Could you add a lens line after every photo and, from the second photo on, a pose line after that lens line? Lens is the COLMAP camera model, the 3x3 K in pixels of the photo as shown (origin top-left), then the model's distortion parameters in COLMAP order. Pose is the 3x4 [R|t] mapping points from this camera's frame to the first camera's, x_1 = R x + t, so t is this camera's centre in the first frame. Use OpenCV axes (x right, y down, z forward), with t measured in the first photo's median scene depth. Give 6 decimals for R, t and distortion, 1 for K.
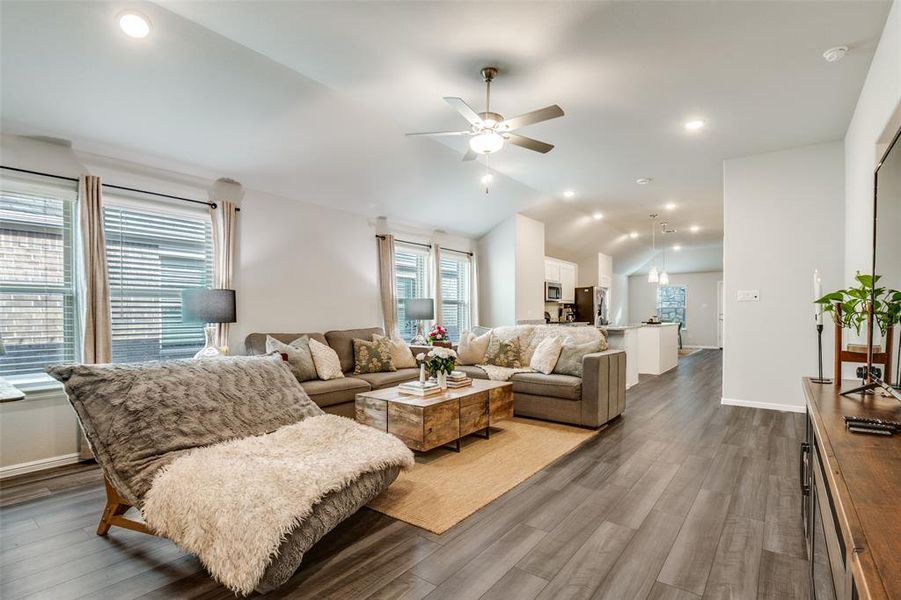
lens RADIAL K [[450.4, 0, 449.4], [0, 450.4, 317.4], [0, 0, 1]] dist [0.007711, -0.020270]
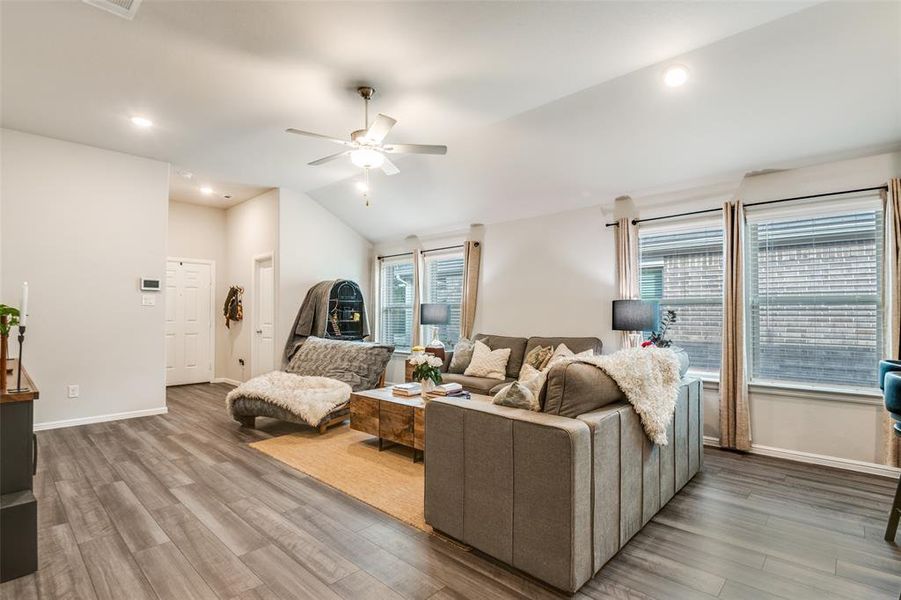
lens RADIAL K [[433.6, 0, 463.7], [0, 433.6, 317.4], [0, 0, 1]] dist [-0.050135, 0.001045]
pose [[-0.082759, -0.003700, -0.996563, 0.917395], [-0.015343, 0.999879, -0.002438, -0.014649], [0.996451, 0.015089, -0.082806, 1.152377]]
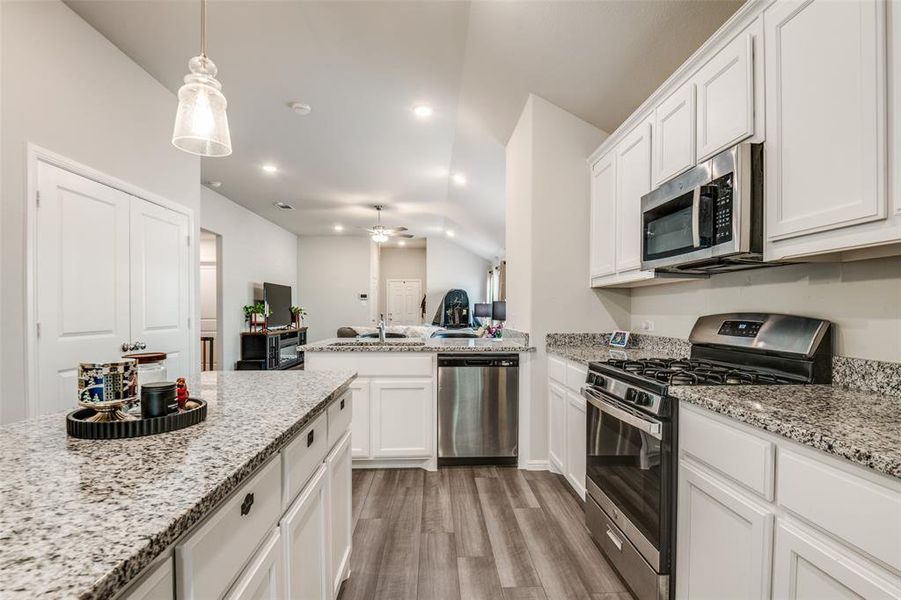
lens RADIAL K [[433.5, 0, 456.6], [0, 433.5, 307.6], [0, 0, 1]] dist [-0.002335, -0.000530]
pose [[-0.765891, -0.011780, -0.642863, 1.038758], [-0.014021, 0.999900, -0.001618, -0.034982], [0.642818, 0.007774, -0.765980, 2.562753]]
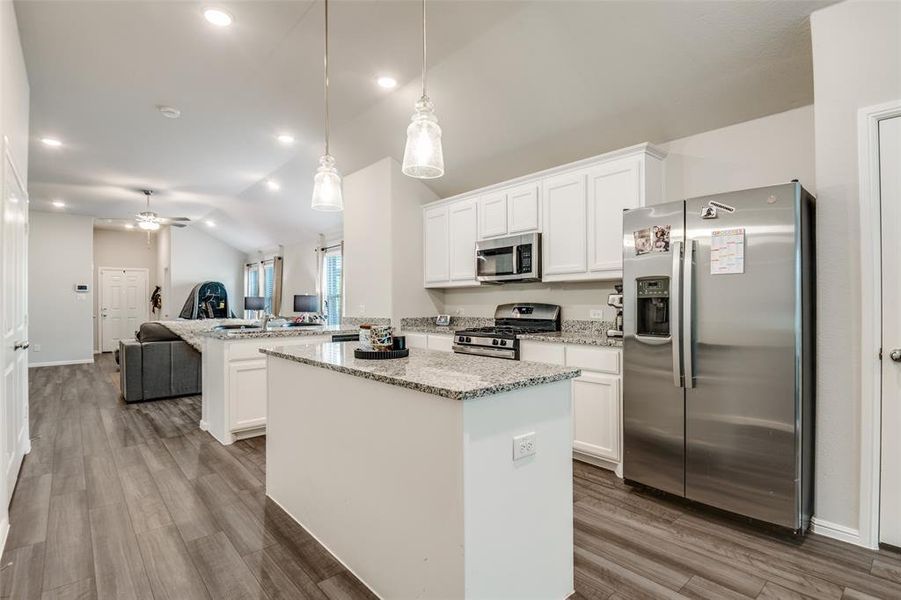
lens RADIAL K [[443.3, 0, 450.5], [0, 443.3, 300.0], [0, 0, 1]] dist [0.004286, -0.014165]
pose [[-0.215102, -0.006840, -0.976568, 1.557894], [-0.004965, 0.999970, -0.005911, -0.034890], [0.976579, 0.003577, -0.215130, 2.455958]]
